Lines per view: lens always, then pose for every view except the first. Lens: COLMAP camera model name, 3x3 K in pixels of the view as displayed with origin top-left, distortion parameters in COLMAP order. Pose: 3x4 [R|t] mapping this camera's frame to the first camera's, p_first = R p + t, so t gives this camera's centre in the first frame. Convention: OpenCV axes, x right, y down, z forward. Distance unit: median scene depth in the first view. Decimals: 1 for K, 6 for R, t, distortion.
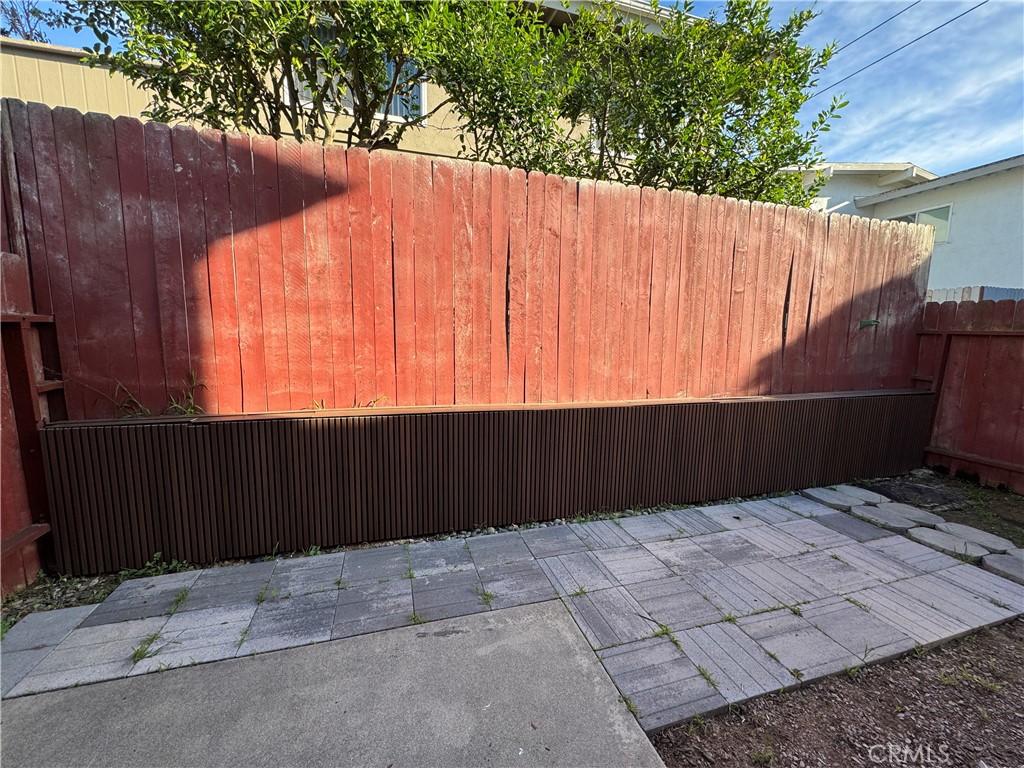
lens RADIAL K [[410.5, 0, 516.2], [0, 410.5, 388.3], [0, 0, 1]] dist [-0.000687, 0.000577]
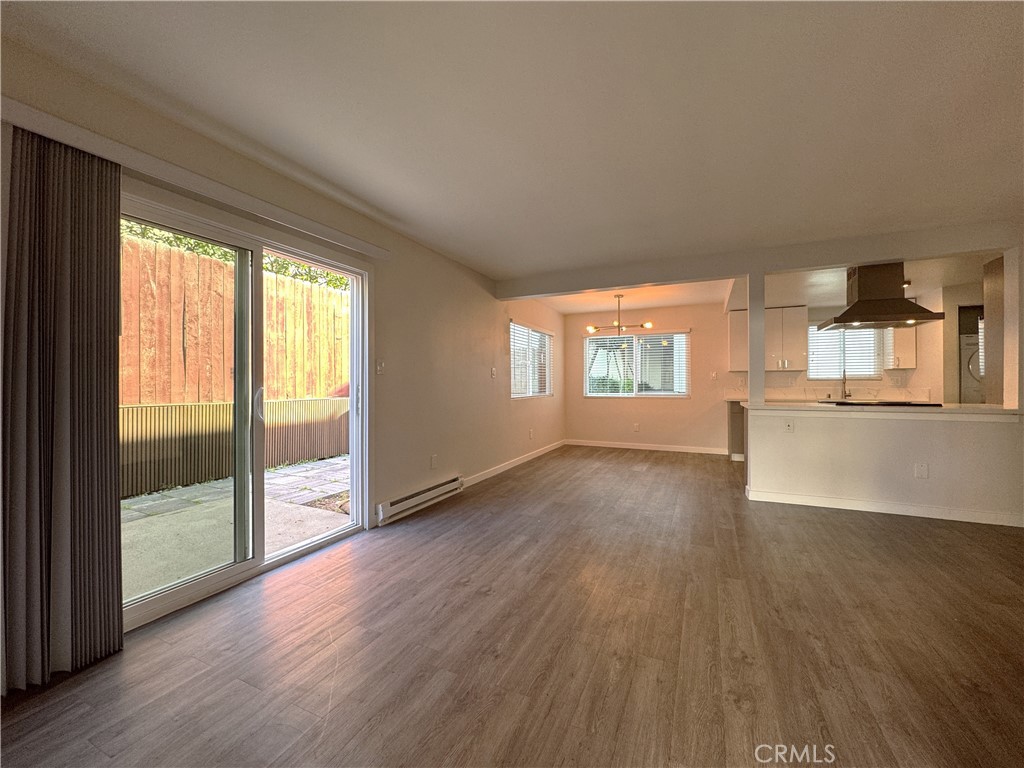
lens RADIAL K [[410.5, 0, 516.2], [0, 410.5, 380.6], [0, 0, 1]] dist [-0.000687, 0.000577]
pose [[0.658245, -0.010580, 0.752730, -0.338583], [0.106520, 0.991150, -0.079219, 0.195294], [-0.745230, 0.132326, 0.653546, -0.824712]]
